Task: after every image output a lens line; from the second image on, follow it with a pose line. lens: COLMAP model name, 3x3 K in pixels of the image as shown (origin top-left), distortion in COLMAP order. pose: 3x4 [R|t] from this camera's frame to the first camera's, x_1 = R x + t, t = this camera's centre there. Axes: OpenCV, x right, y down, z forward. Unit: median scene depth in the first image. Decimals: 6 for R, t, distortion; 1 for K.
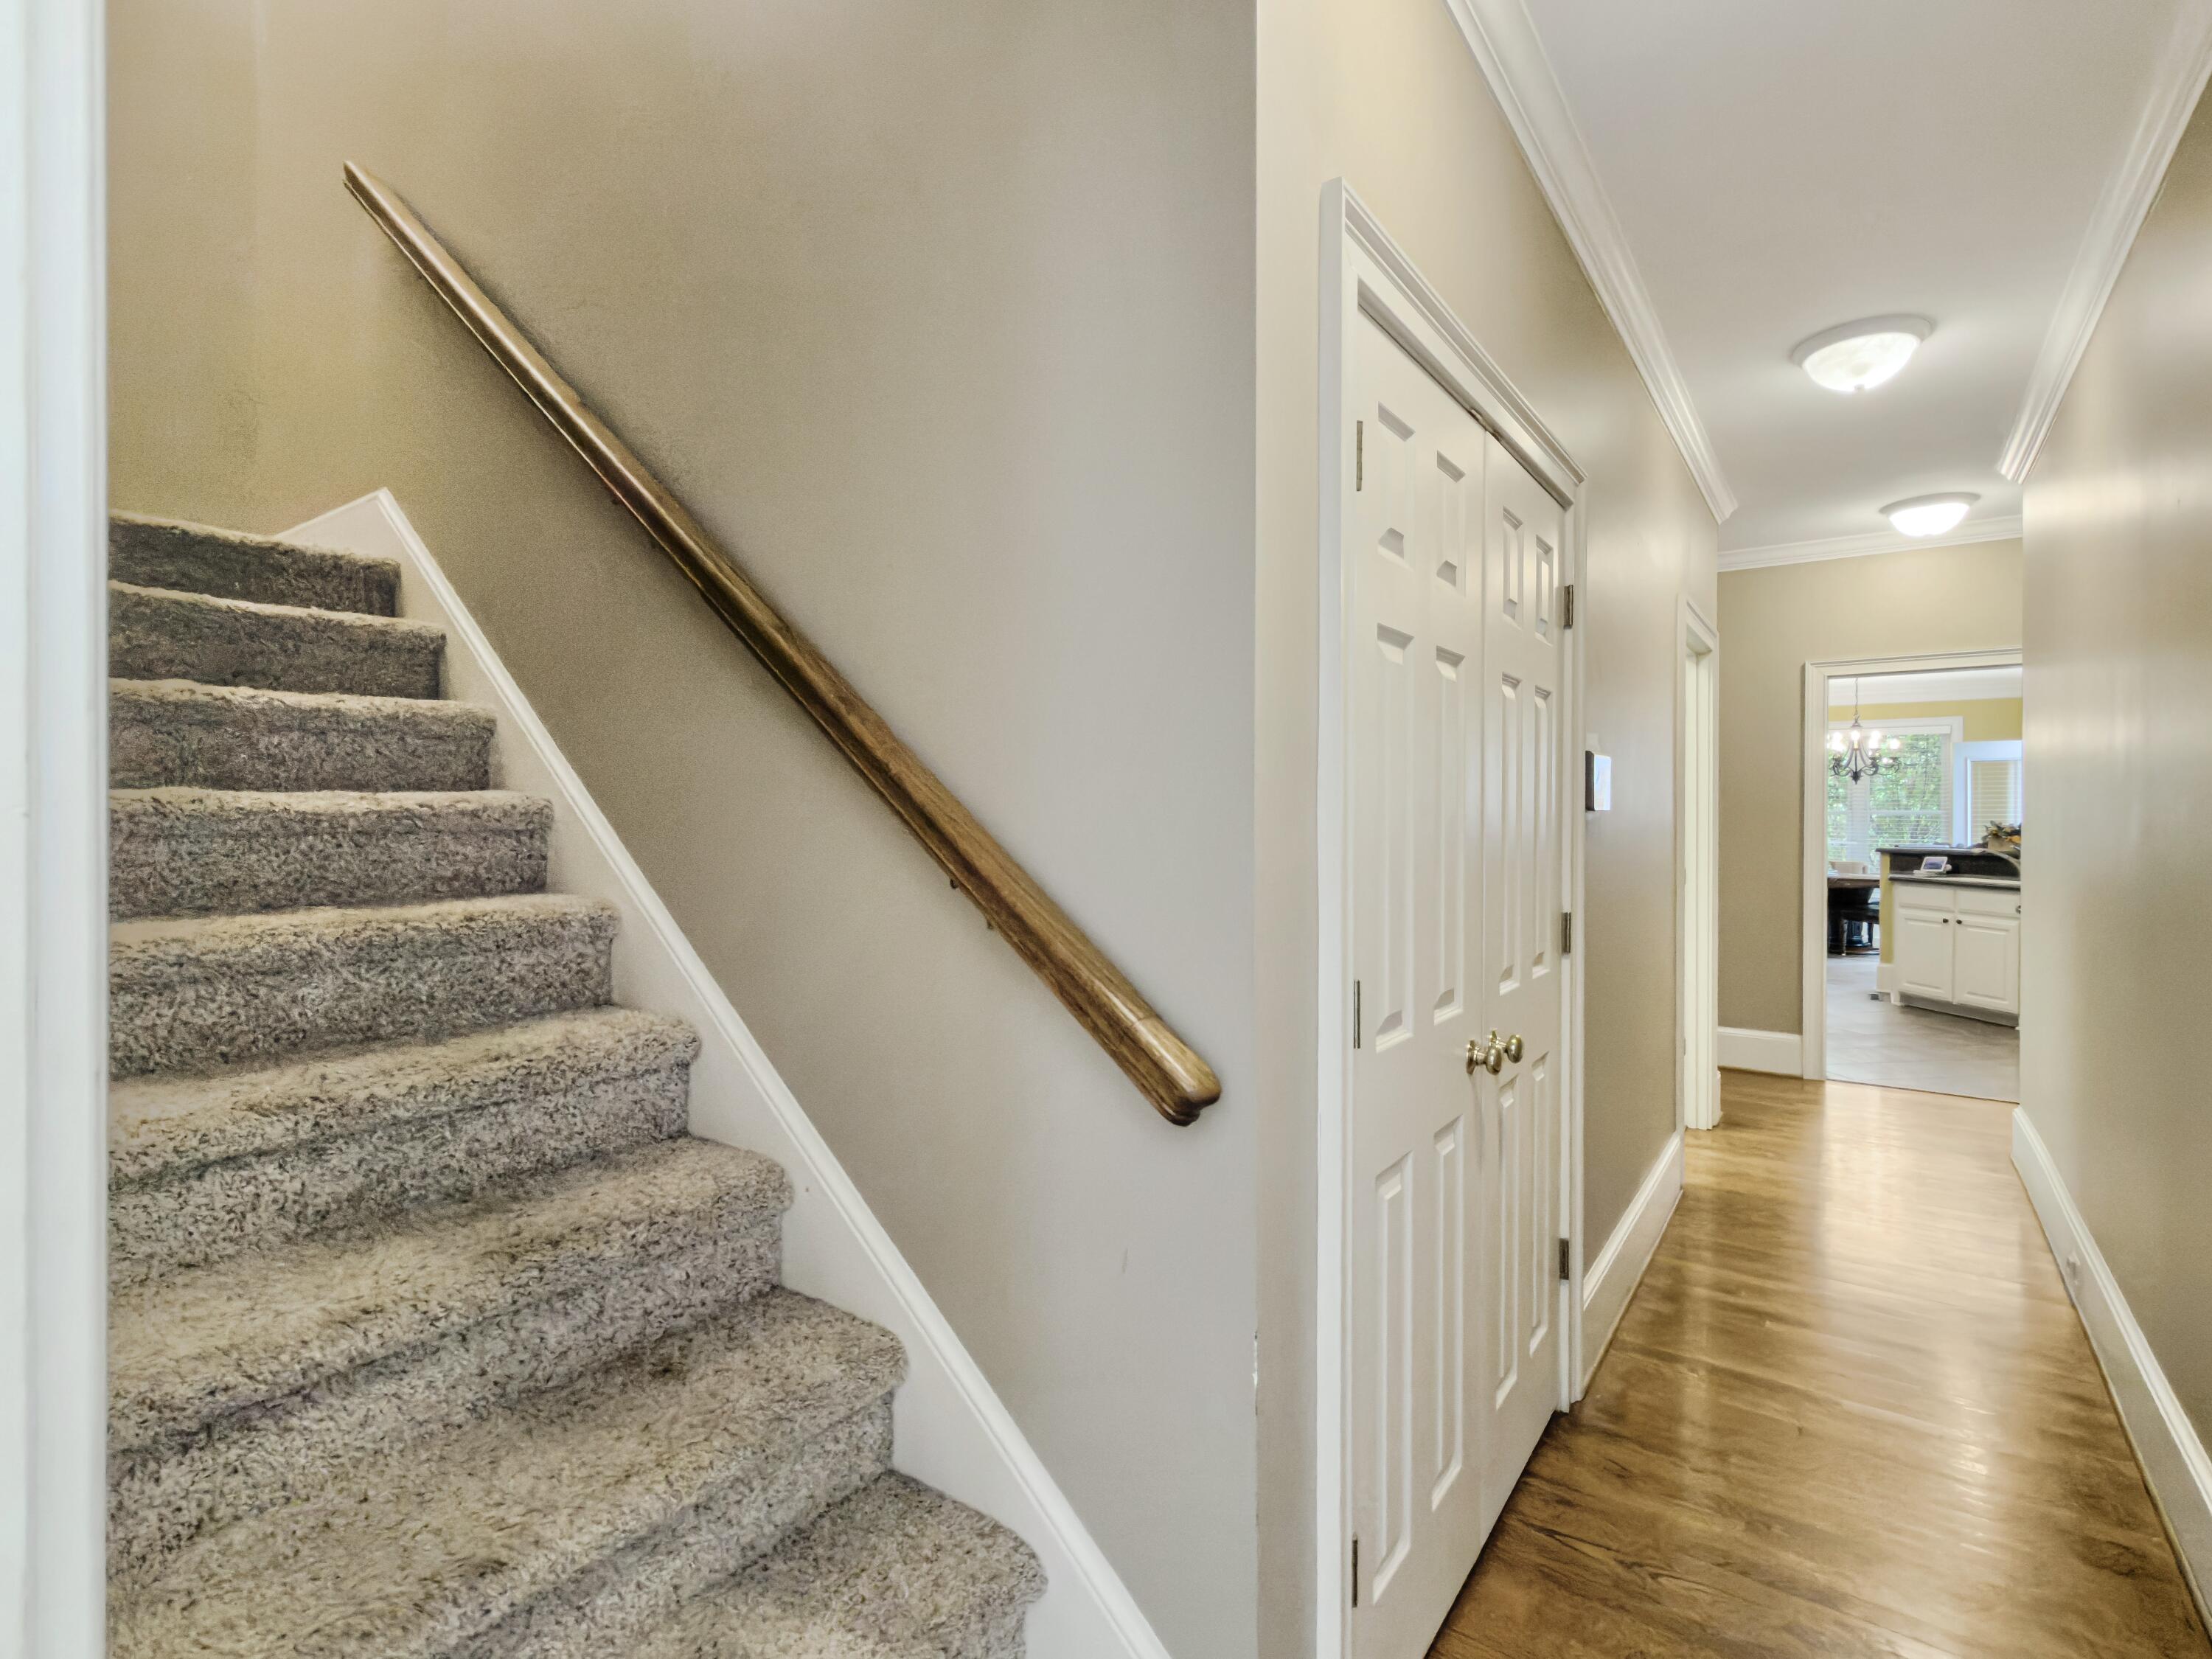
lens RADIAL K [[1045.6, 0, 1104.9], [0, 1045.6, 821.0], [0, 0, 1]] dist [0.002788, 0.000381]
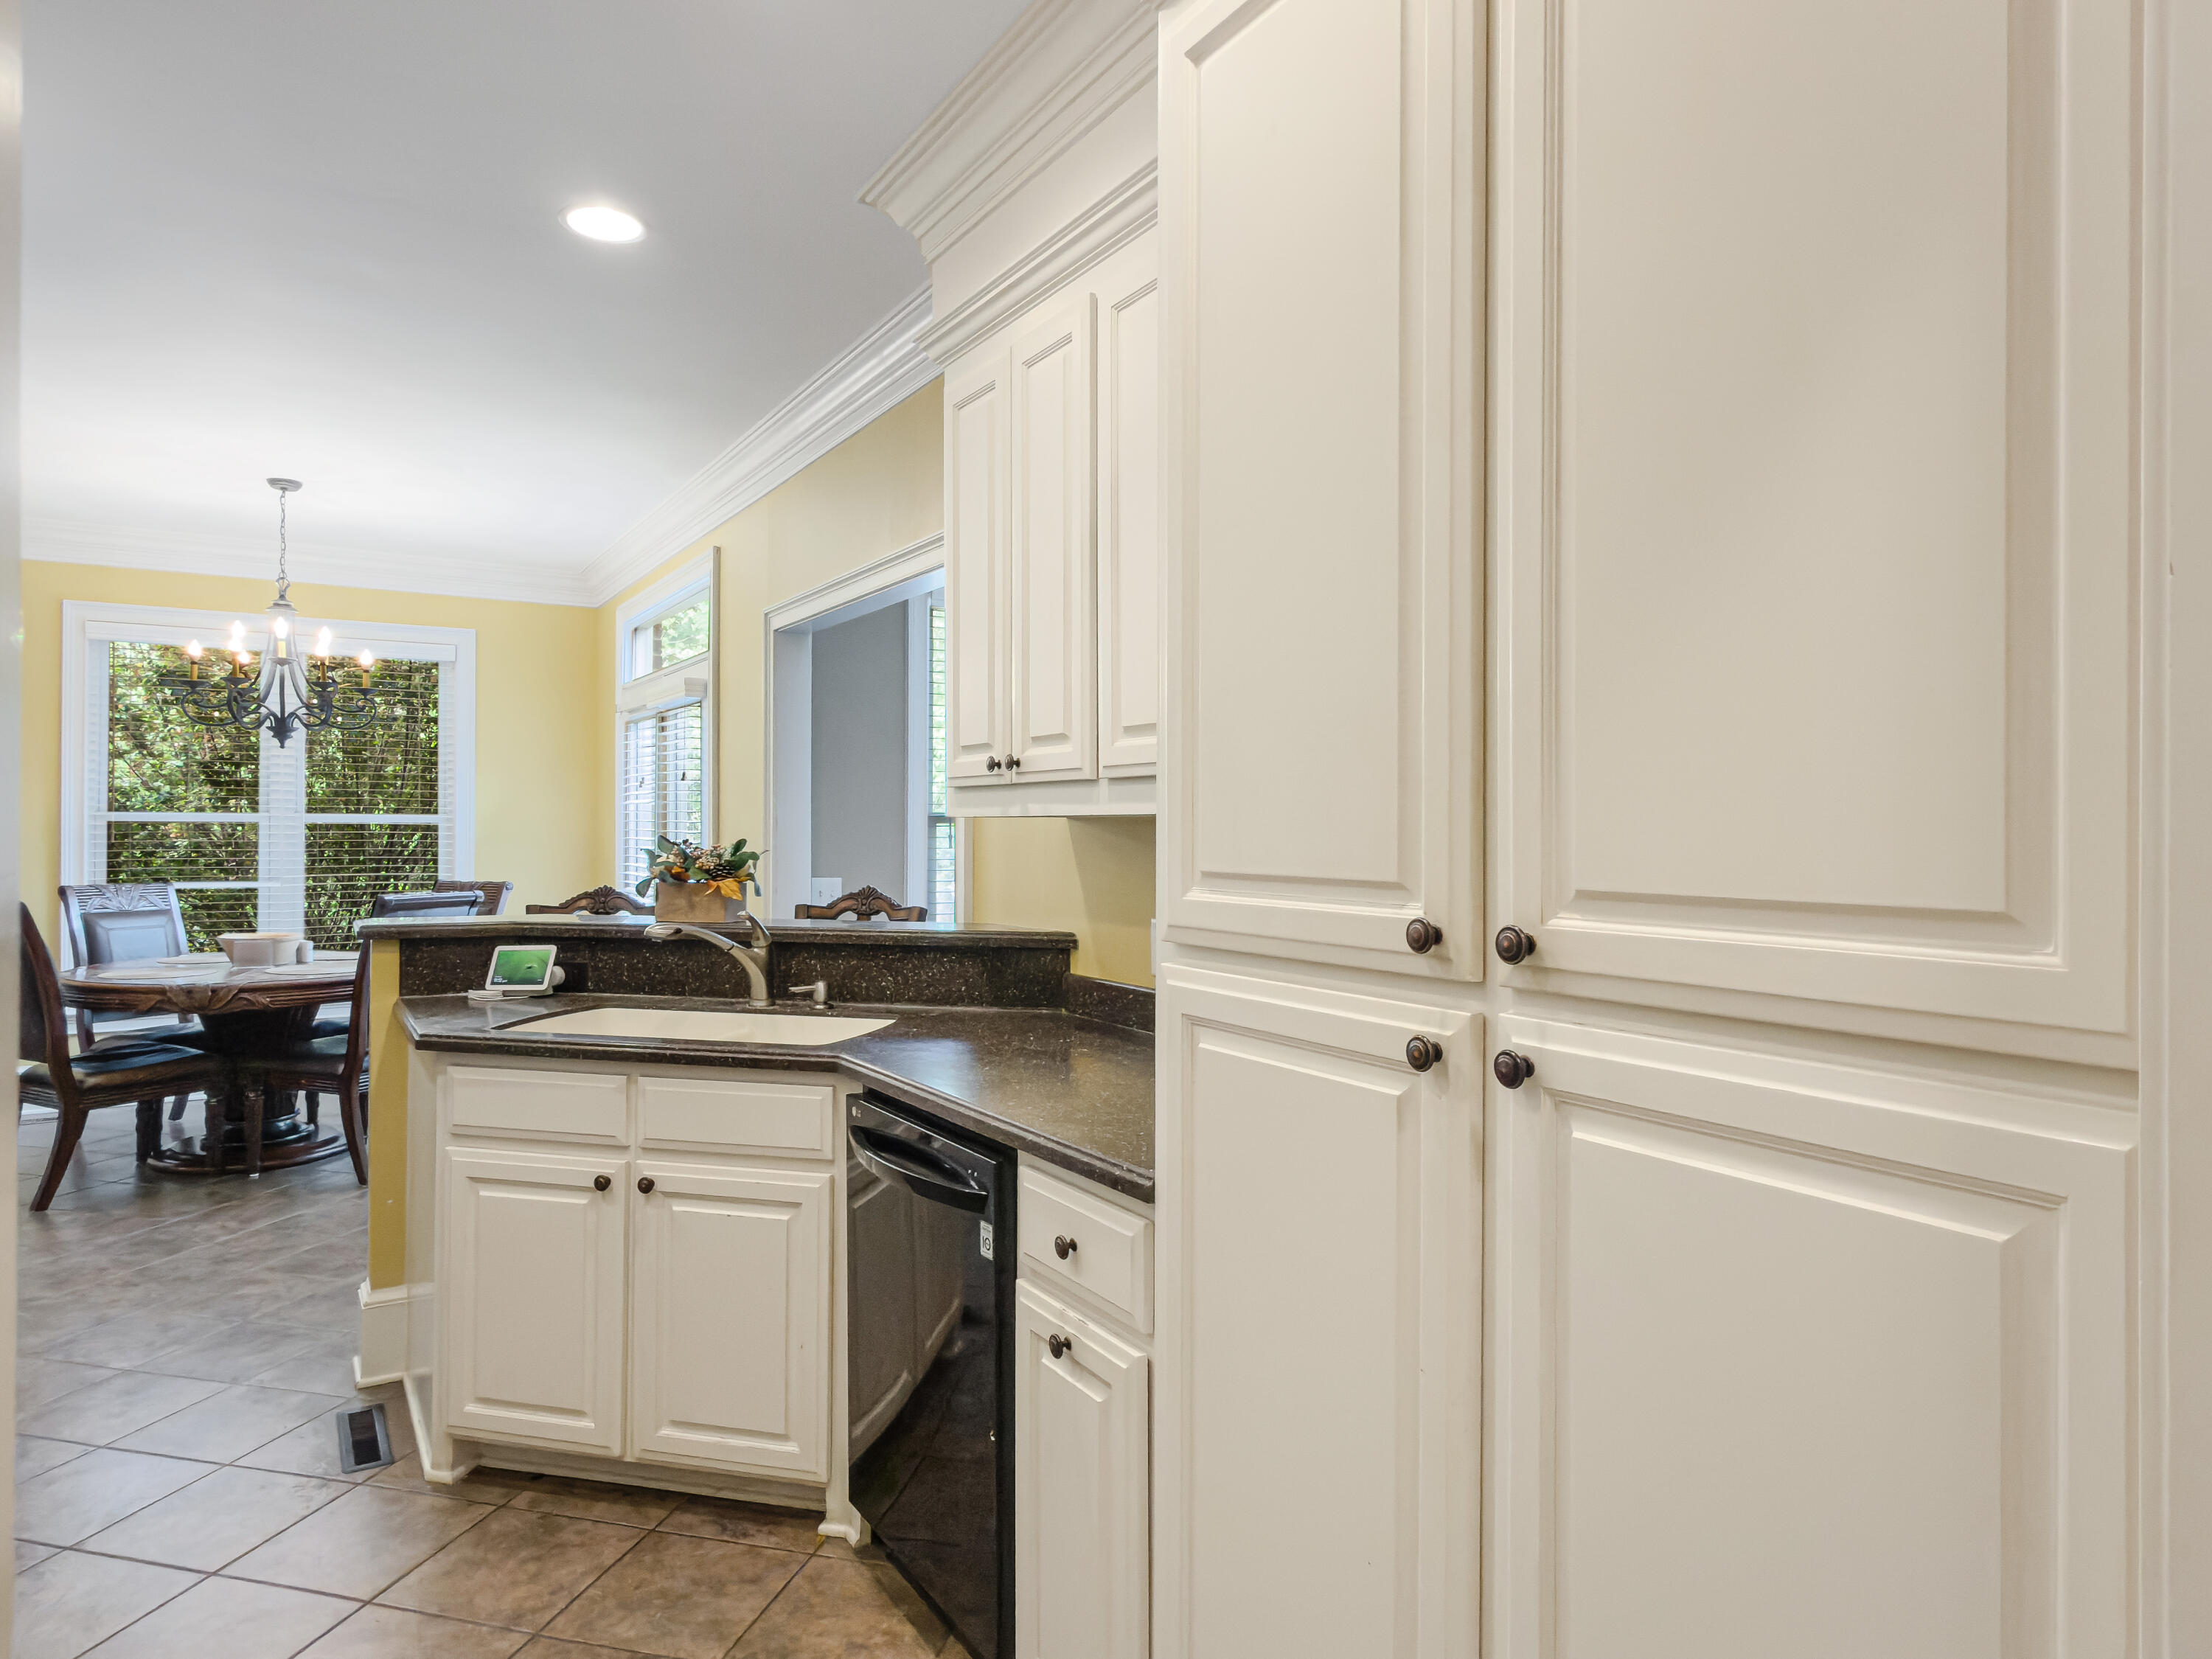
lens RADIAL K [[1355.7, 0, 1102.4], [0, 1355.7, 823.1], [0, 0, 1]] dist [0.001720, -0.000301]
pose [[0.379700, 0.006316, 0.925088, 0.438986], [0.001014, 0.999973, -0.007243, -0.001362], [-0.925109, 0.003688, 0.379683, 0.632315]]
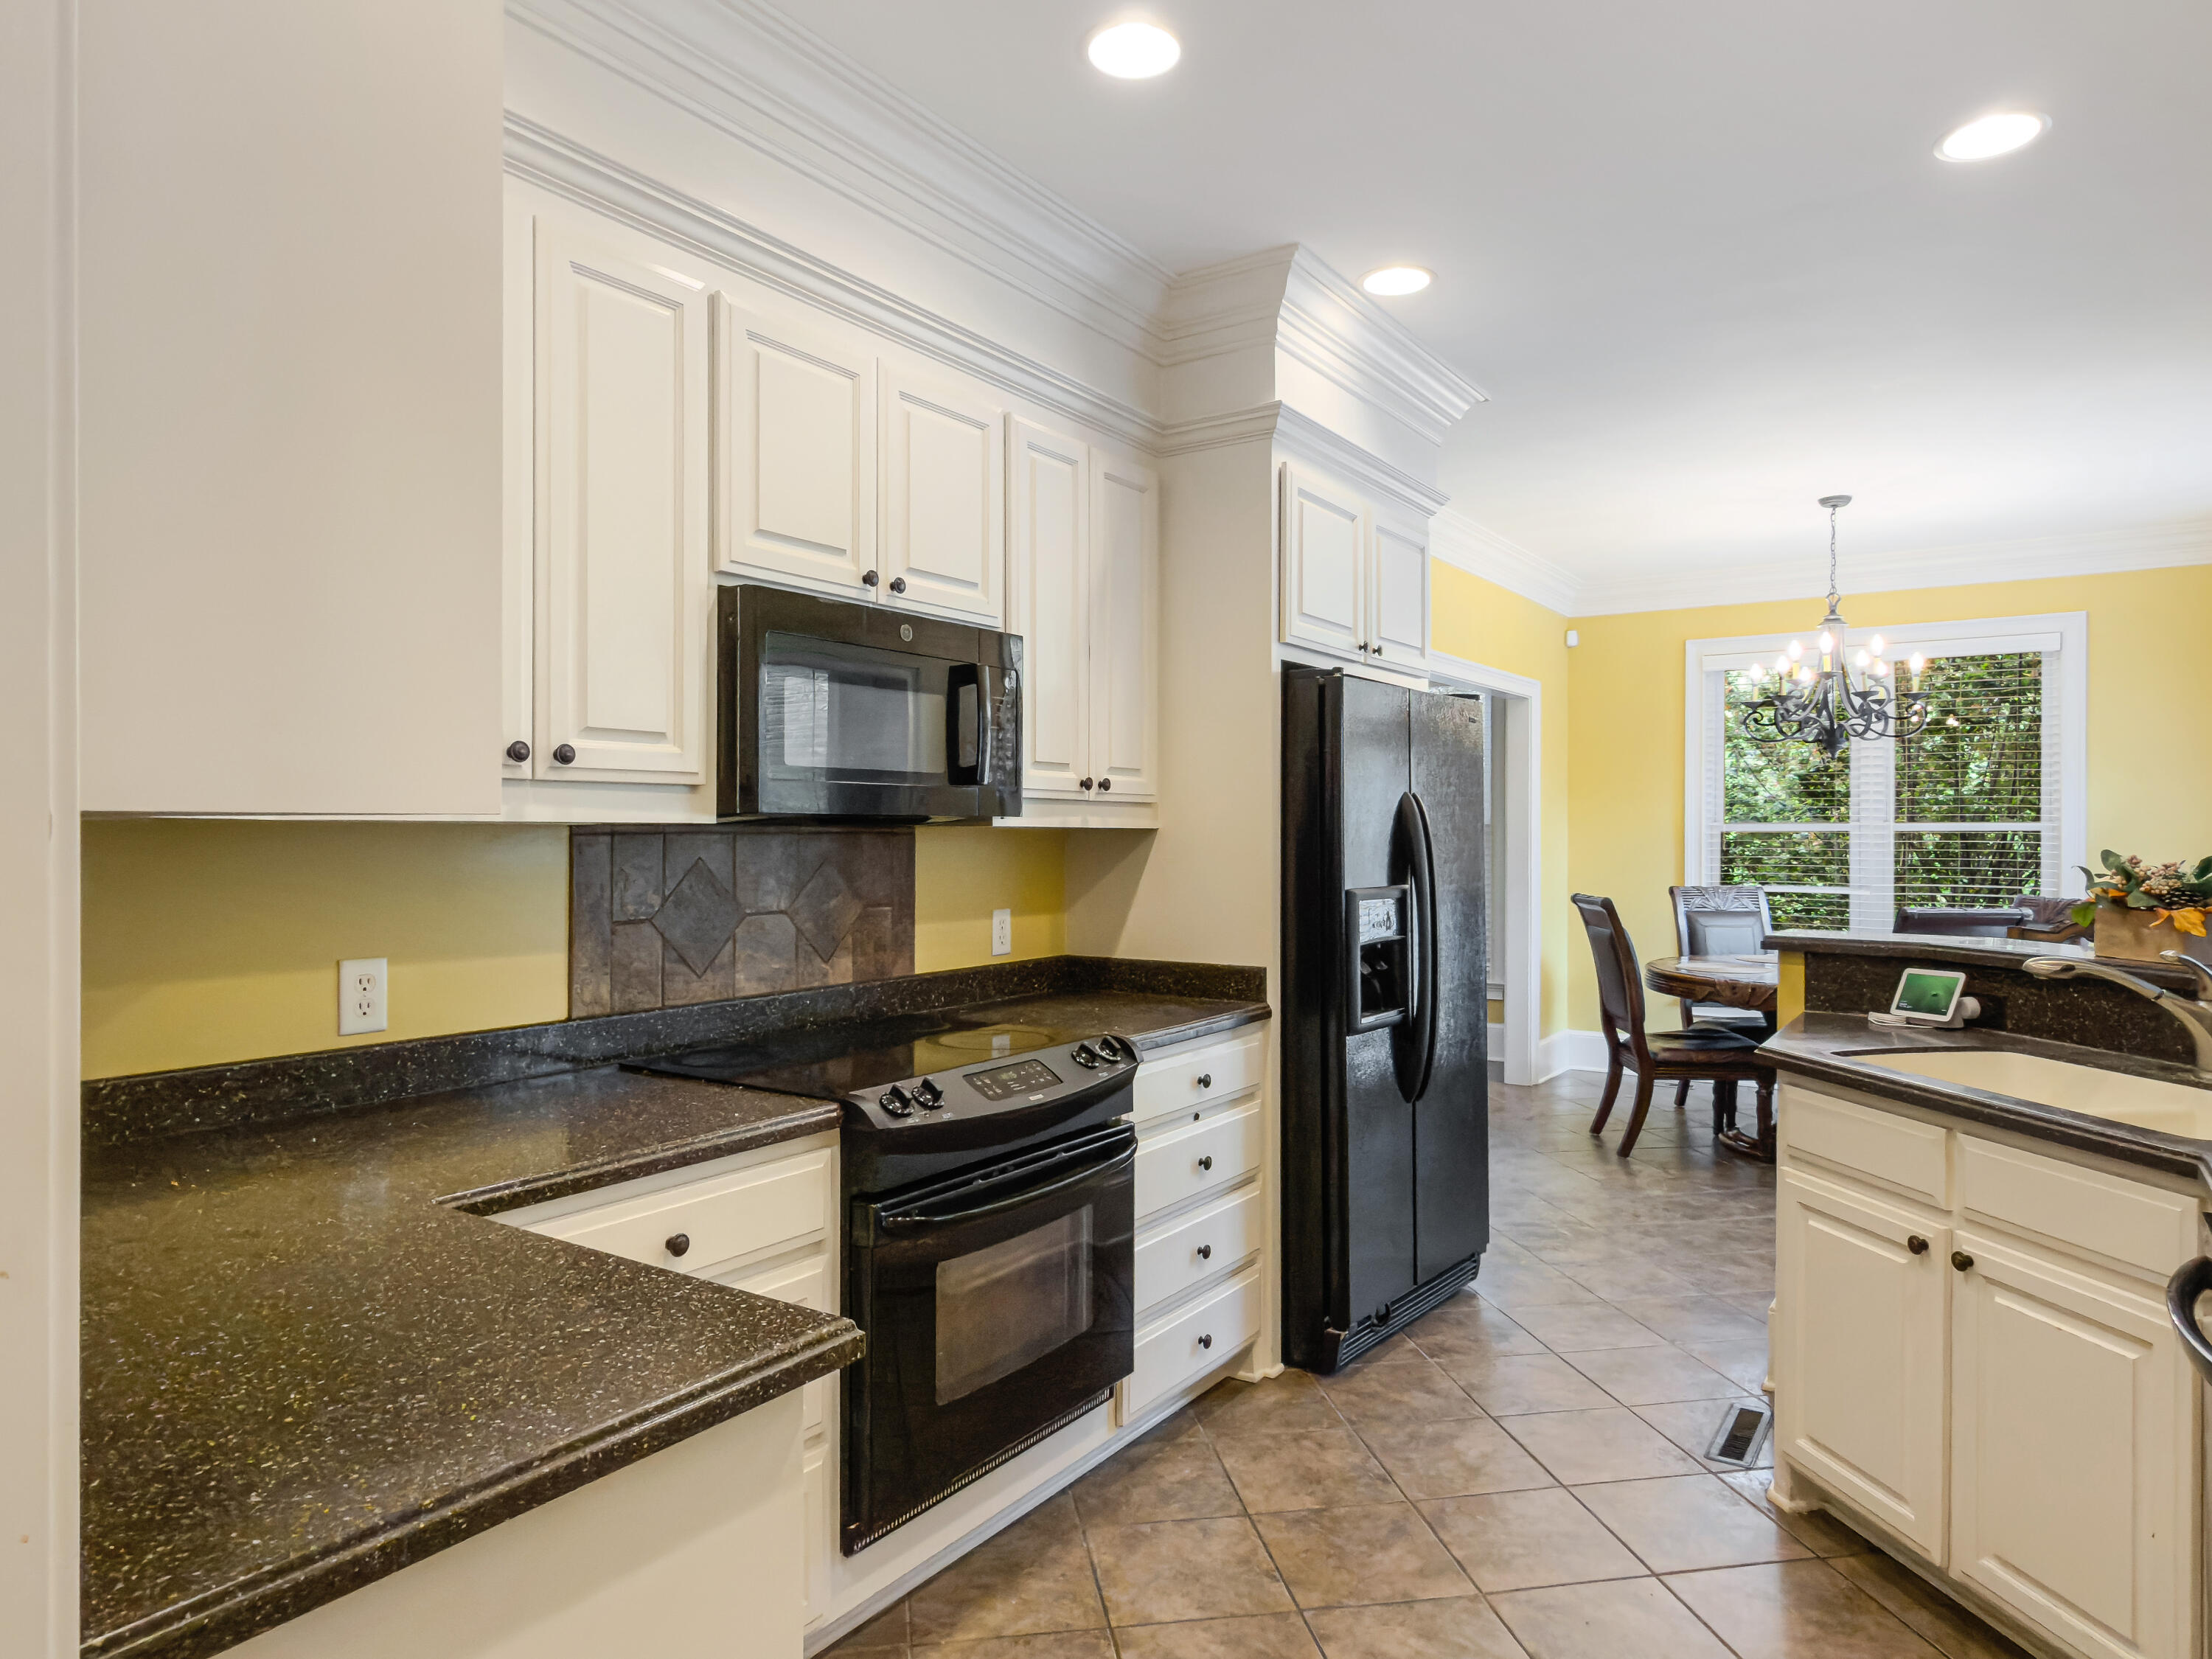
lens RADIAL K [[1355.7, 0, 1093.0], [0, 1355.7, 828.6], [0, 0, 1]] dist [0.001720, -0.000301]
pose [[0.999662, 0.004269, 0.025647, 0.513771], [-0.004113, 0.999973, -0.006120, -0.002900], [-0.025673, 0.006012, 0.999652, 0.584871]]
